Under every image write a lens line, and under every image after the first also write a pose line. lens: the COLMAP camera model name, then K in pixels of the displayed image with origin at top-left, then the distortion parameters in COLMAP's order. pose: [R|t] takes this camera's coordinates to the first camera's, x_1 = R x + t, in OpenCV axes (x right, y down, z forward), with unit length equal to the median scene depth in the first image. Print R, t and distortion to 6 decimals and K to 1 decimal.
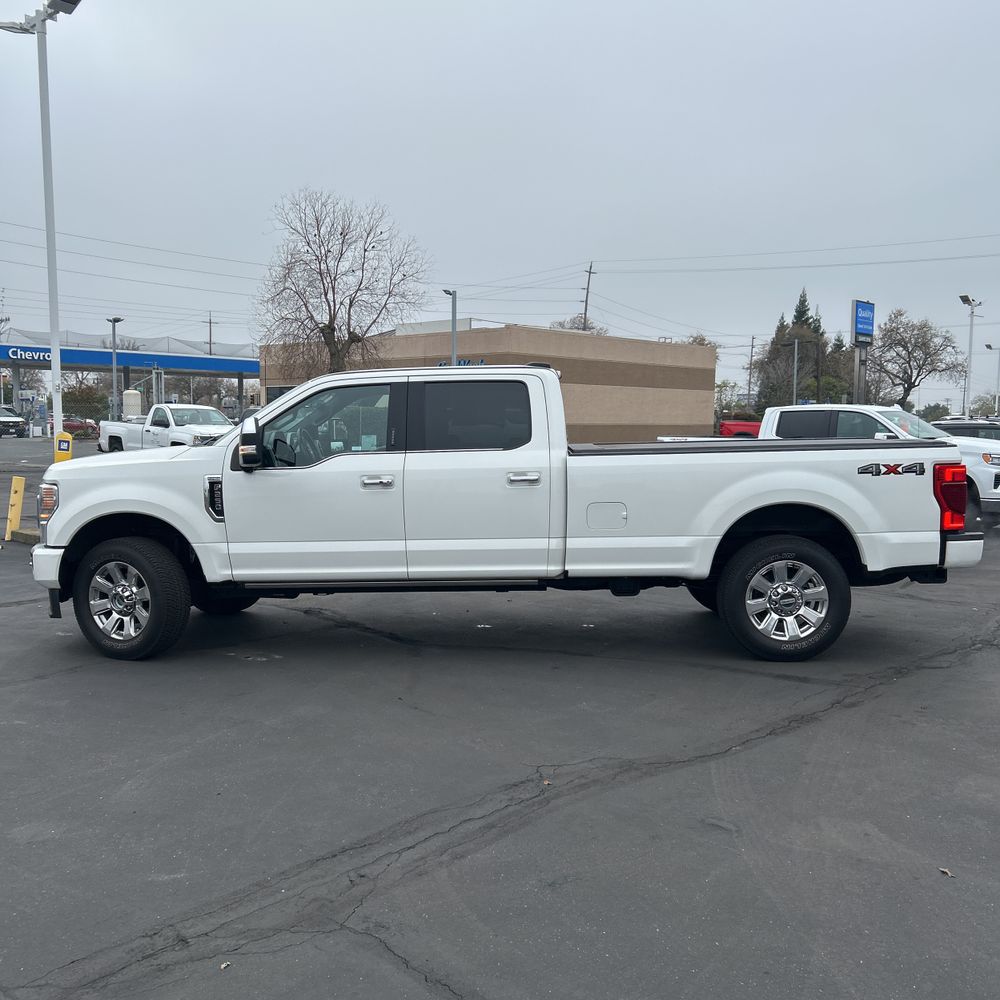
lens RADIAL K [[1005.4, 0, 482.6], [0, 1005.4, 531.4], [0, 0, 1]] dist [0.029535, 0.000000]
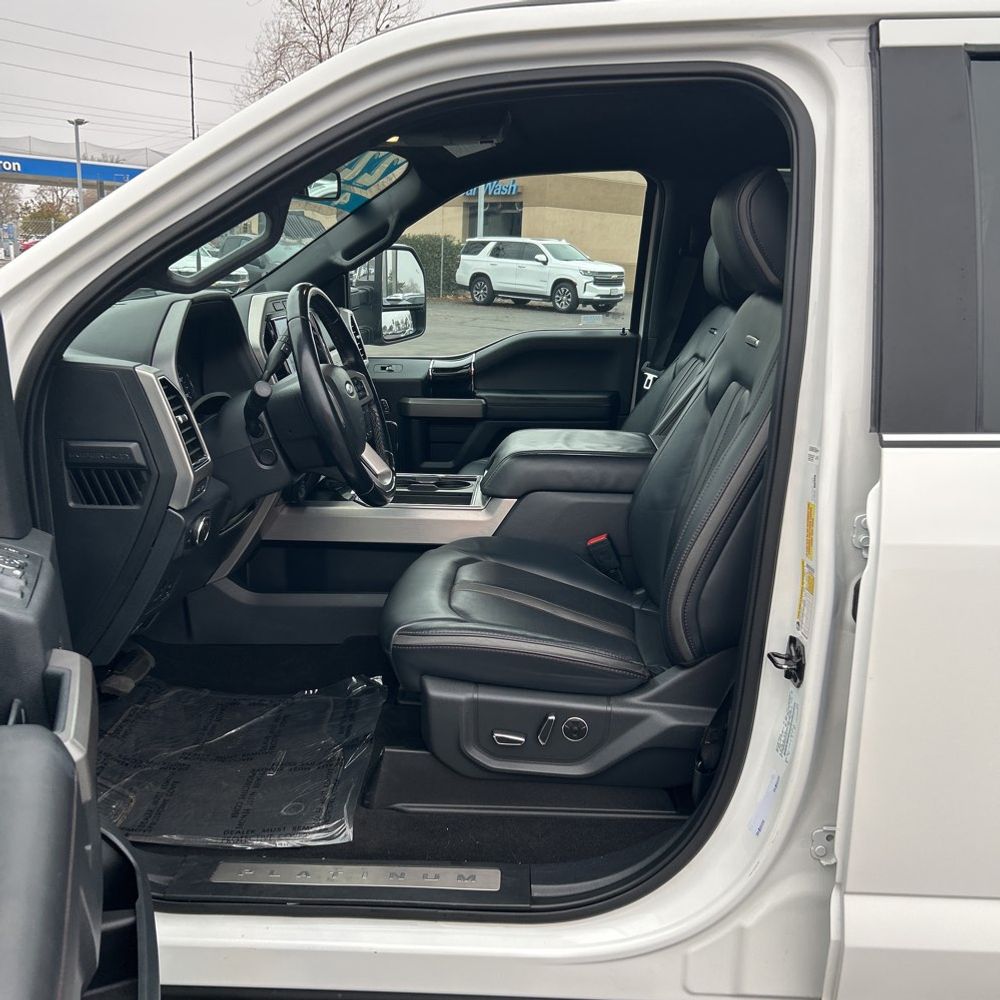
lens RADIAL K [[1005.4, 0, 490.0], [0, 1005.4, 516.9], [0, 0, 1]] dist [0.029535, 0.000000]
pose [[0.999637, 0.023805, 0.012586, -0.136919], [-0.025368, 0.989299, 0.143680, -0.082088], [-0.009031, -0.143947, 0.989544, 0.747172]]
